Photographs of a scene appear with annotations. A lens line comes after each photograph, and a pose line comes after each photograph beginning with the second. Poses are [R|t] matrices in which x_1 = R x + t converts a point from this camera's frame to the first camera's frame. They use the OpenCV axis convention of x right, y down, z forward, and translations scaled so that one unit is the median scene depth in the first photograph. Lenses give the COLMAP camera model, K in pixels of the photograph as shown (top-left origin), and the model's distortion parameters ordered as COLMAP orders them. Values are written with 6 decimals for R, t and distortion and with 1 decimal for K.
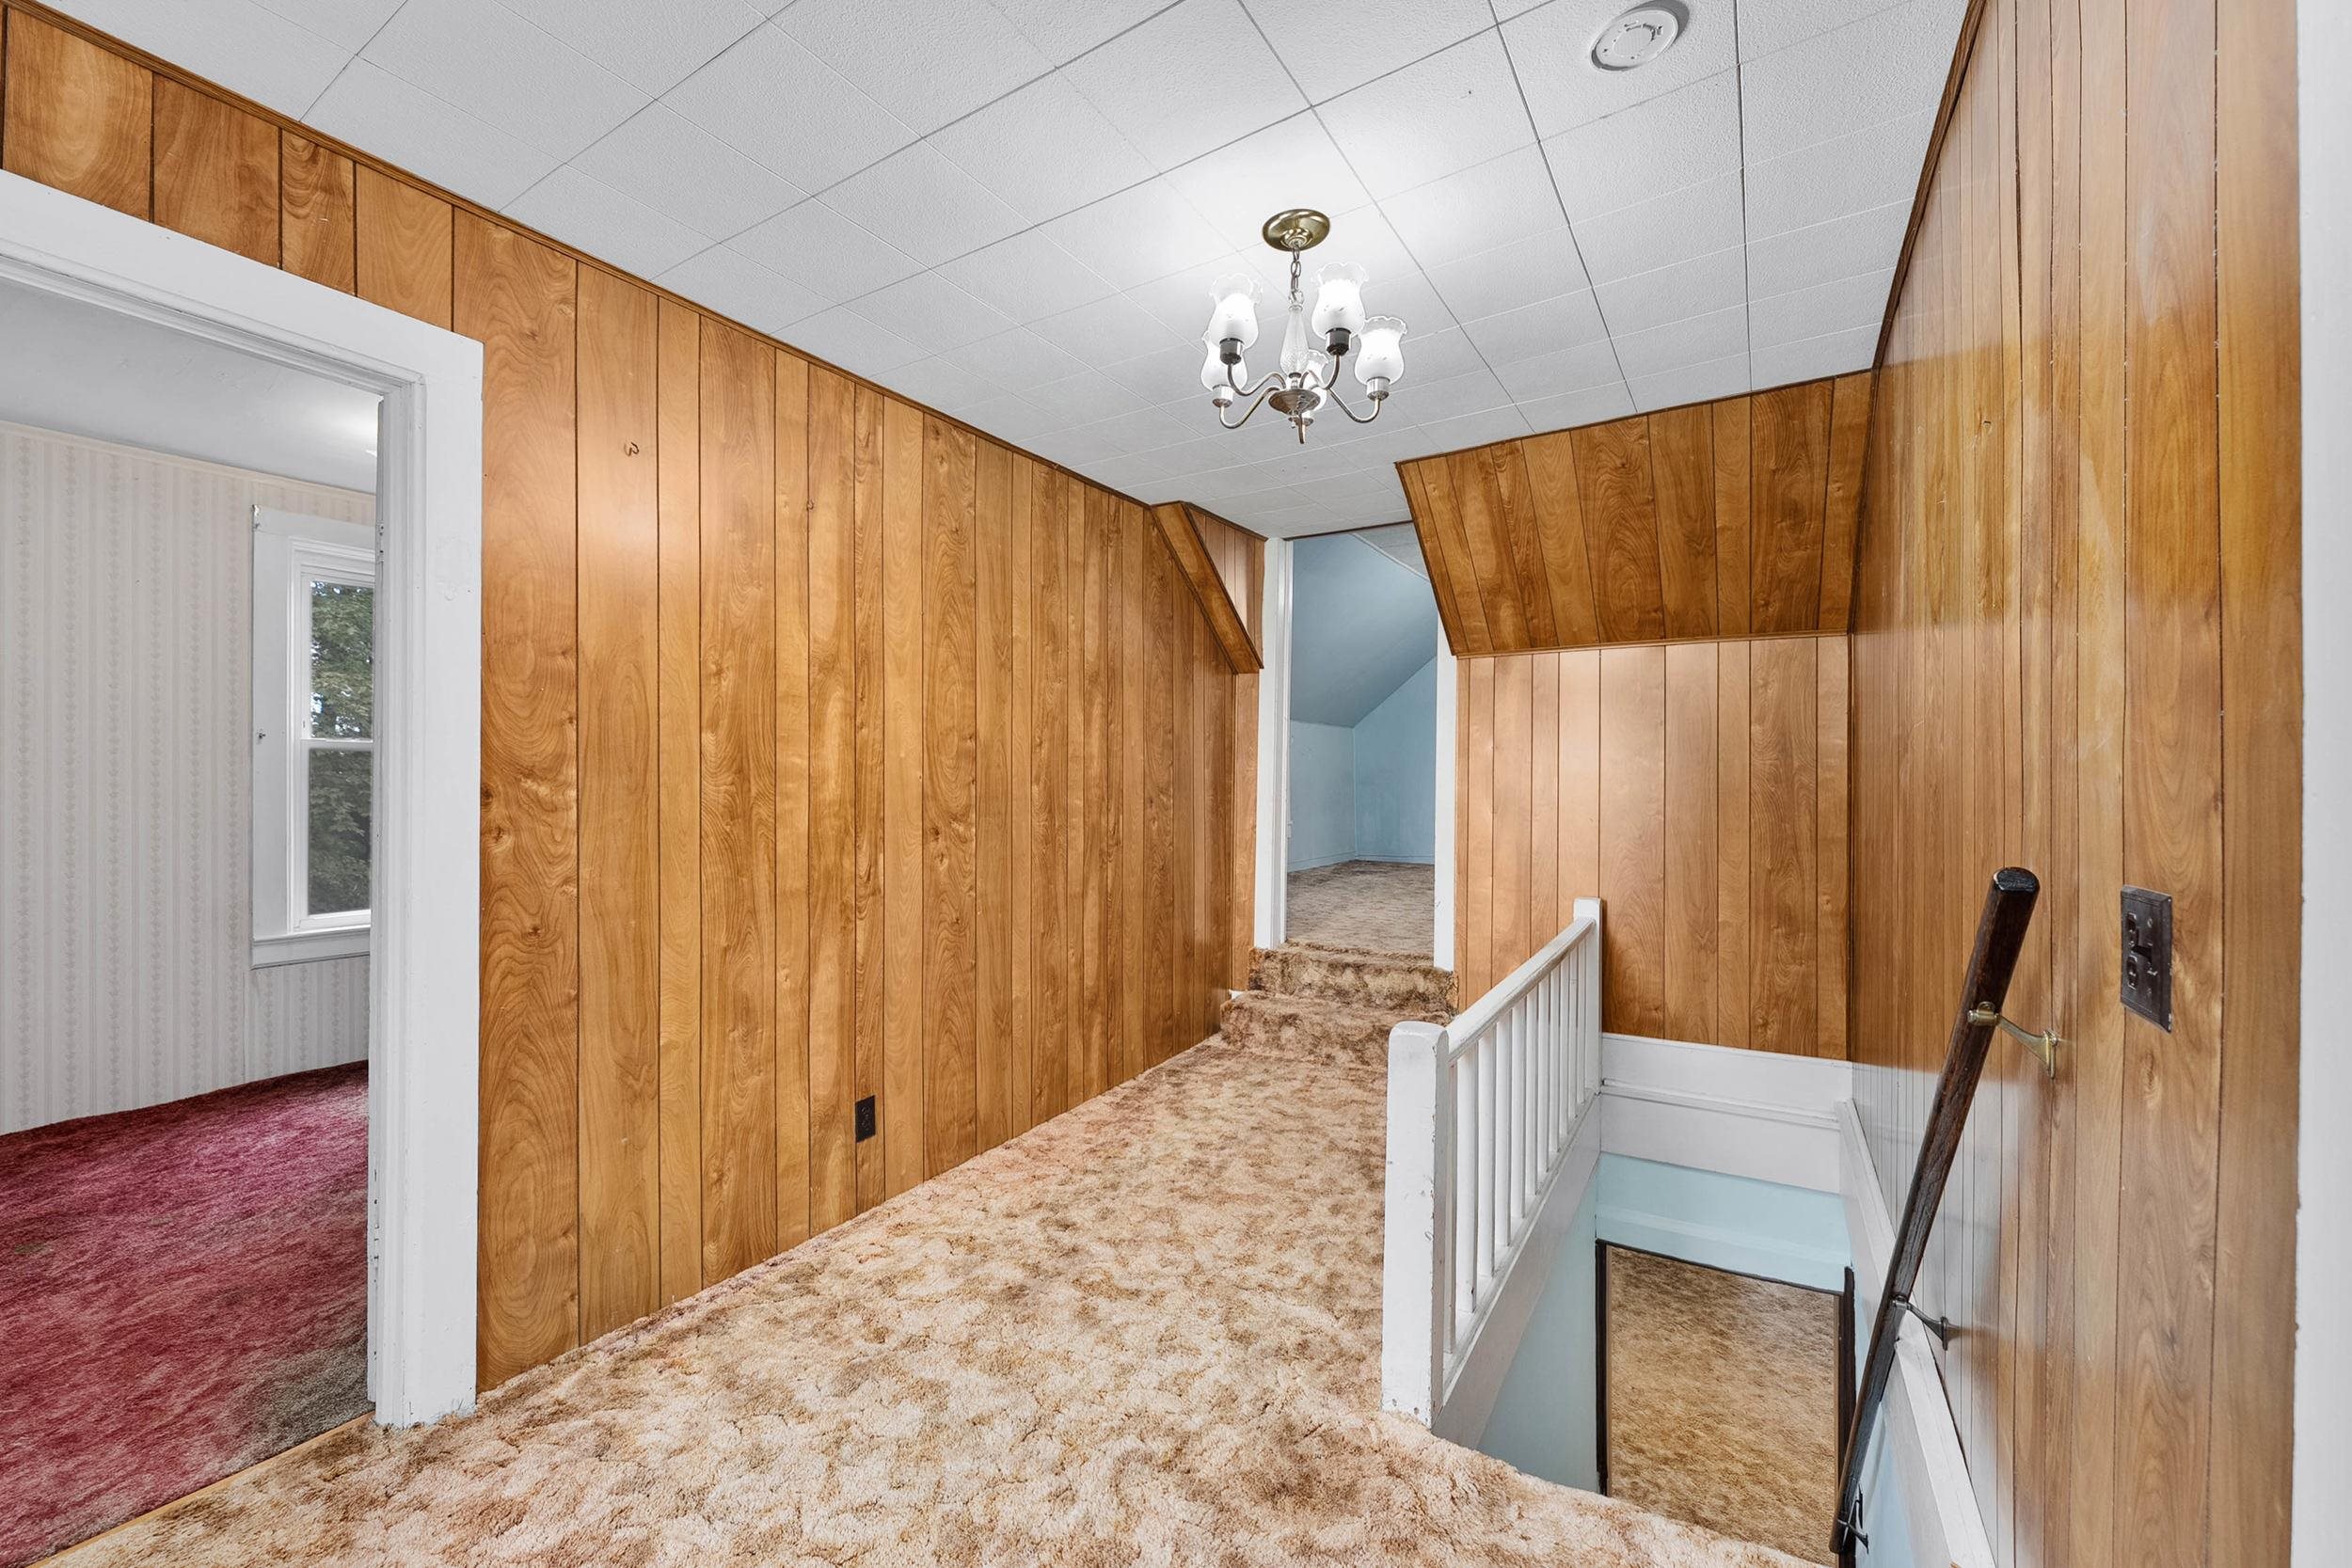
lens RADIAL K [[961.5, 0, 1179.0], [0, 961.5, 777.9], [0, 0, 1]] dist [0.001663, -0.000338]
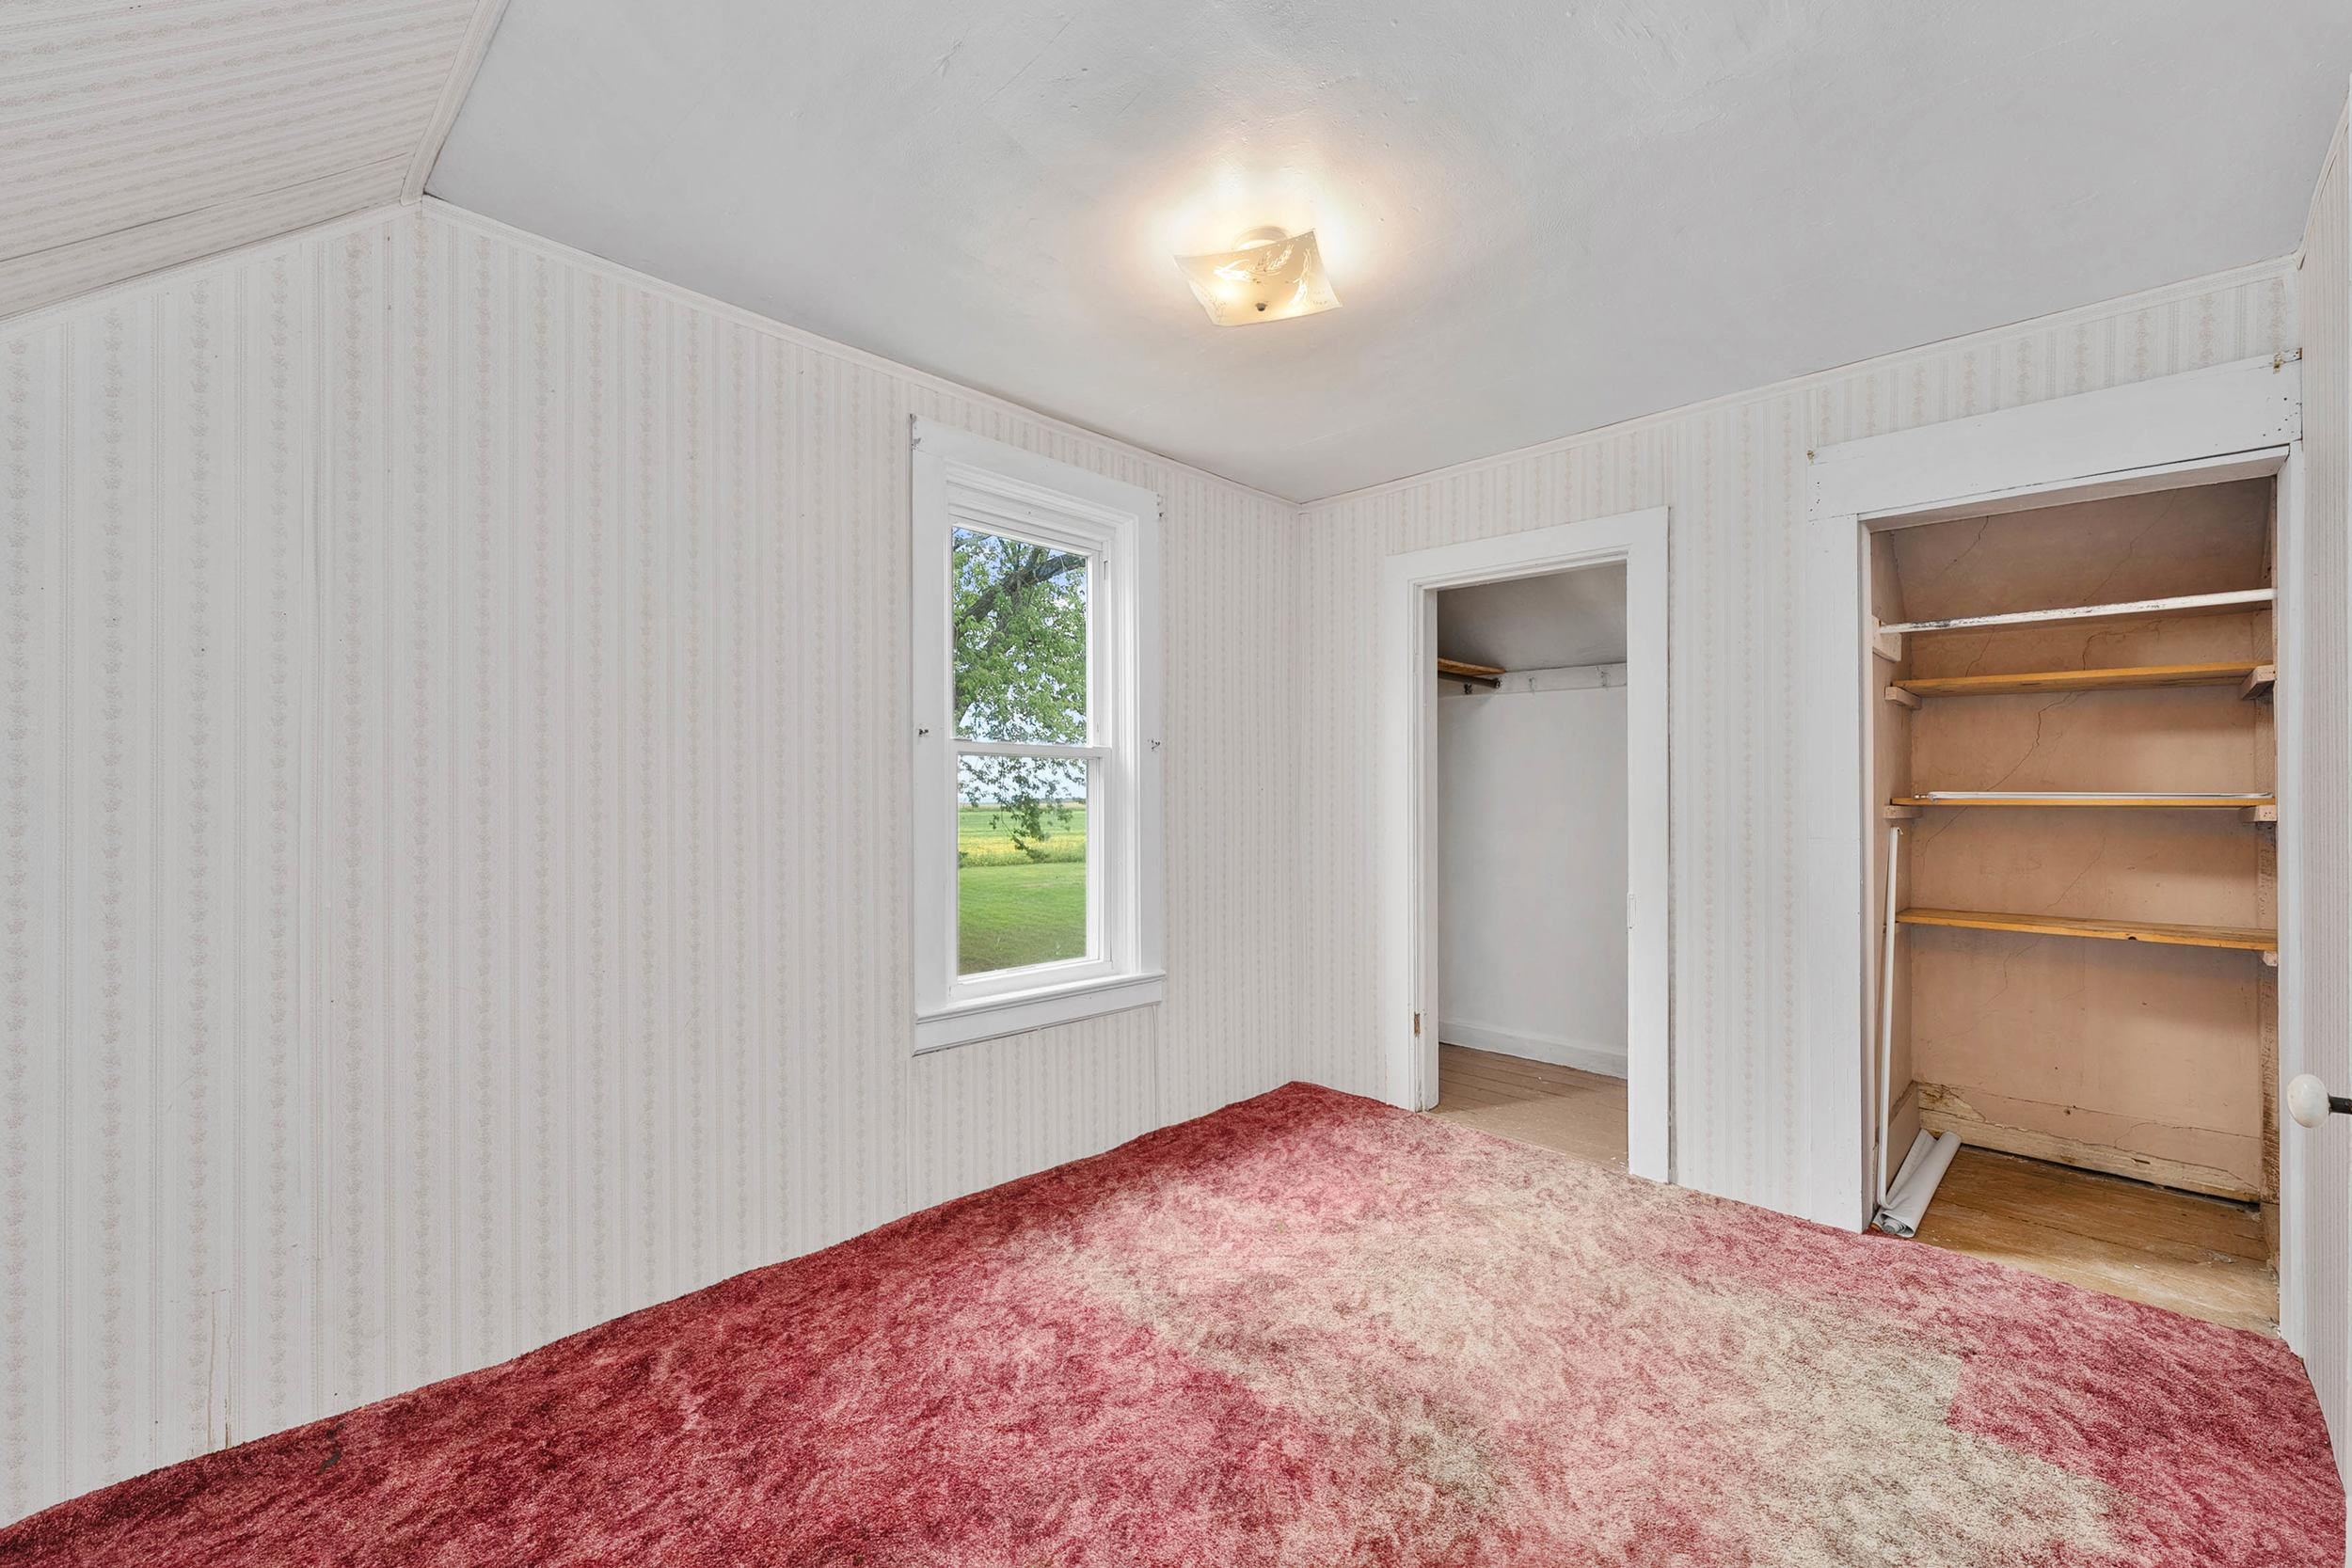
lens RADIAL K [[961.5, 0, 1177.1], [0, 961.5, 782.8], [0, 0, 1]] dist [0.001663, -0.000338]
pose [[0.977006, 0.000116, -0.213211, -0.622116], [-0.000151, 1.000000, -0.000150, -0.005943], [0.213211, 0.000178, 0.977006, 0.341205]]
